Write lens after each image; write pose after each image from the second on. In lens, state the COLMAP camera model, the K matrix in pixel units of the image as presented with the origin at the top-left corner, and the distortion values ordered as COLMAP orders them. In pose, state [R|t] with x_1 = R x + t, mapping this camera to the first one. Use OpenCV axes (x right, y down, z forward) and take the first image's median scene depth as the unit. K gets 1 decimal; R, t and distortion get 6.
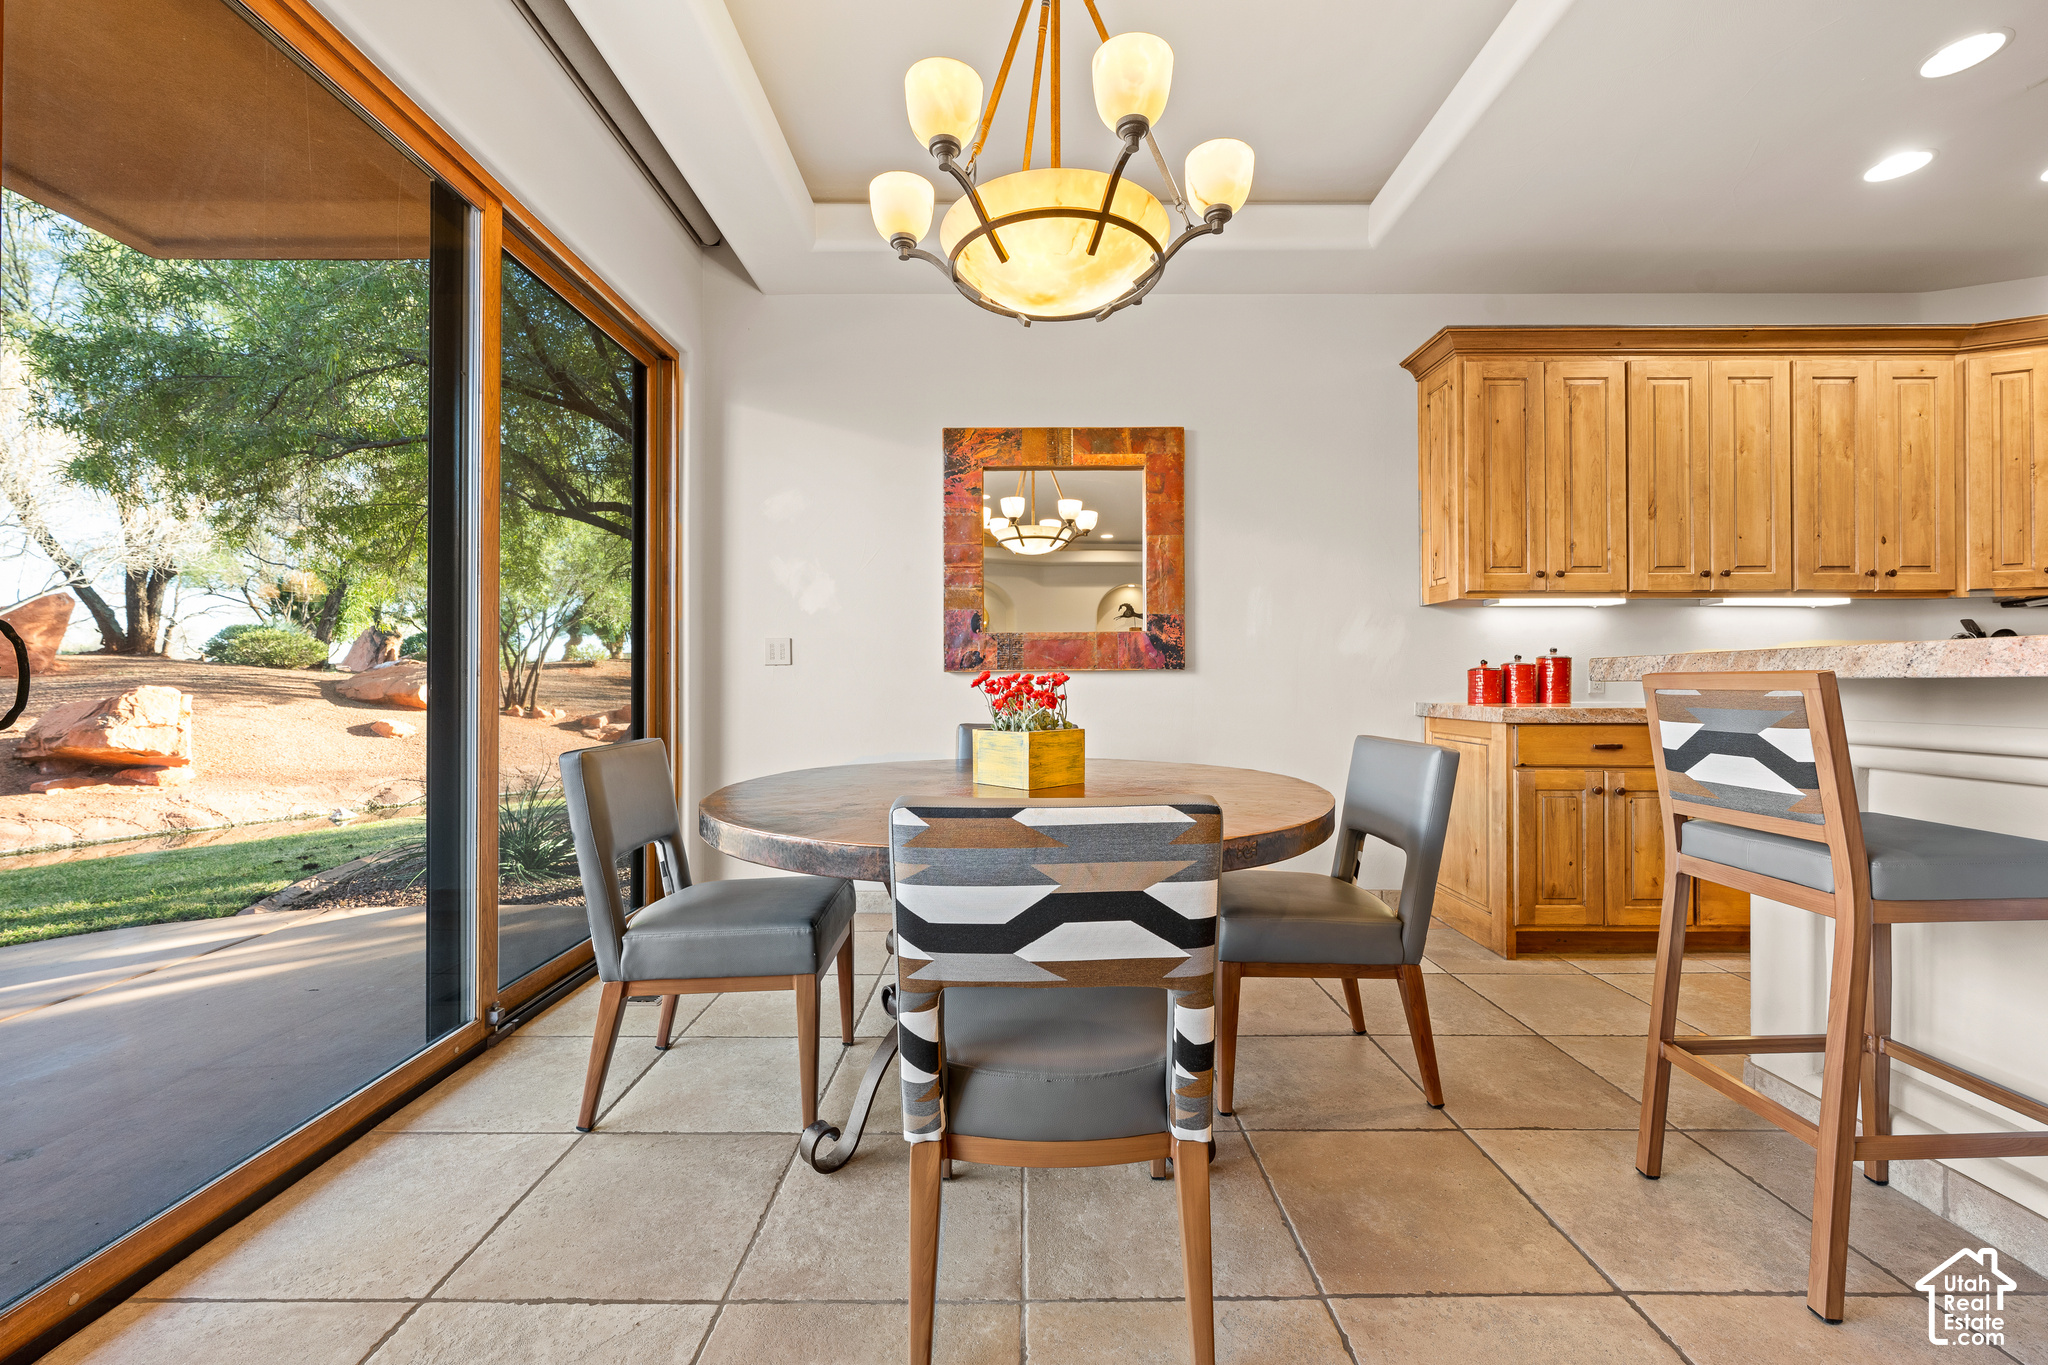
lens RADIAL K [[824.3, 0, 1021.3], [0, 824.3, 682.8], [0, 0, 1]] dist [-0.000013, 0.000027]
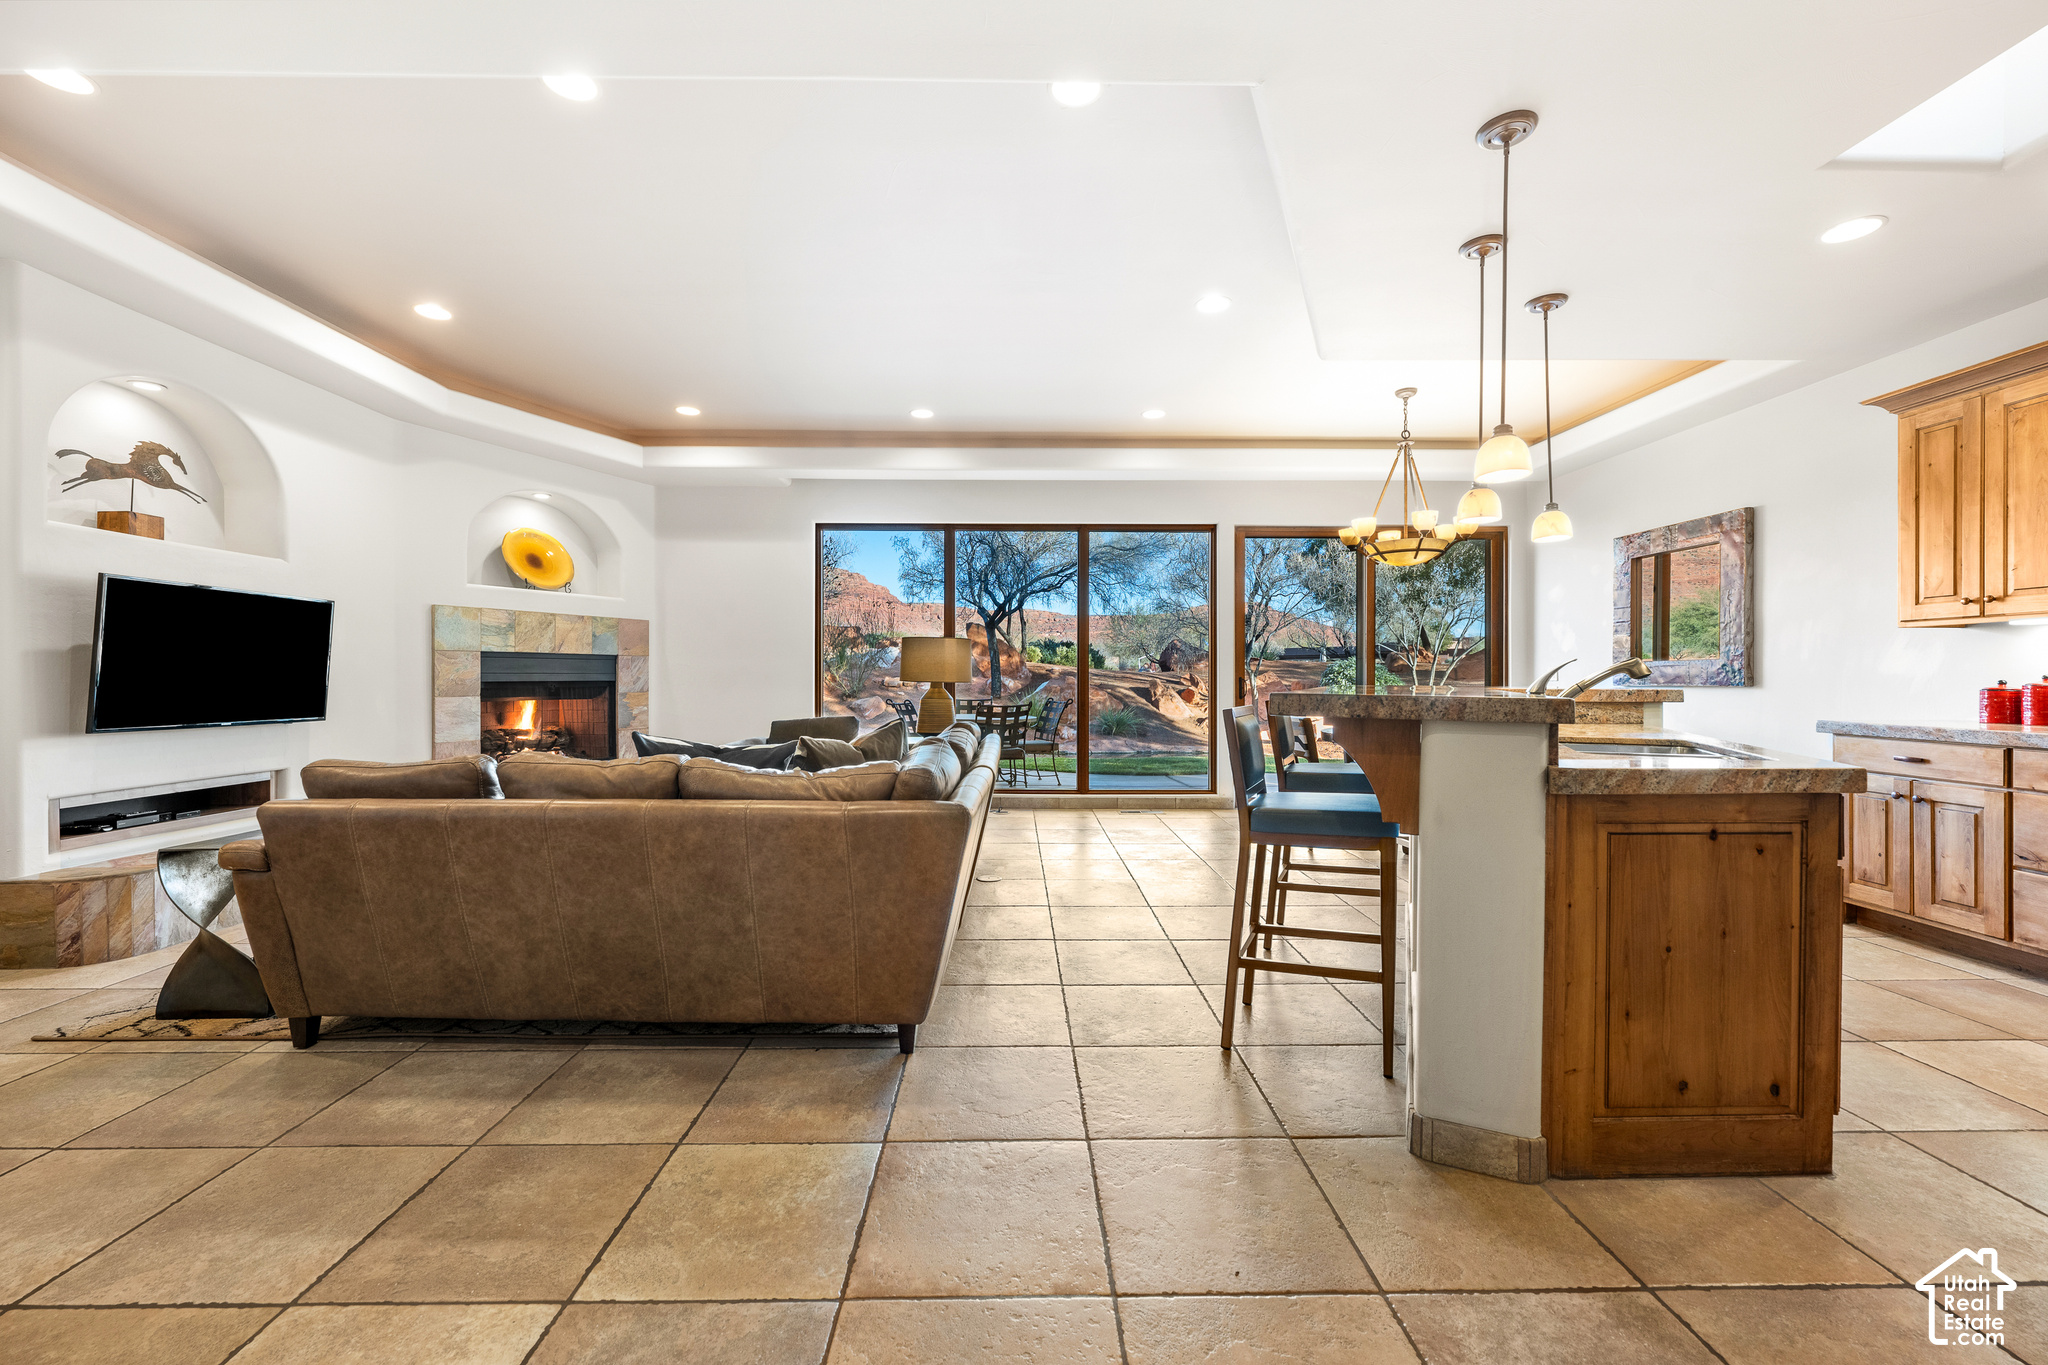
lens RADIAL K [[824.3, 0, 1025.0], [0, 824.3, 679.0], [0, 0, 1]] dist [-0.000013, 0.000027]
pose [[0.017897, 0.004519, -0.999830, 1.552028], [-0.004556, 0.999980, 0.004438, -0.028716], [0.999829, 0.004476, 0.017918, -0.214193]]
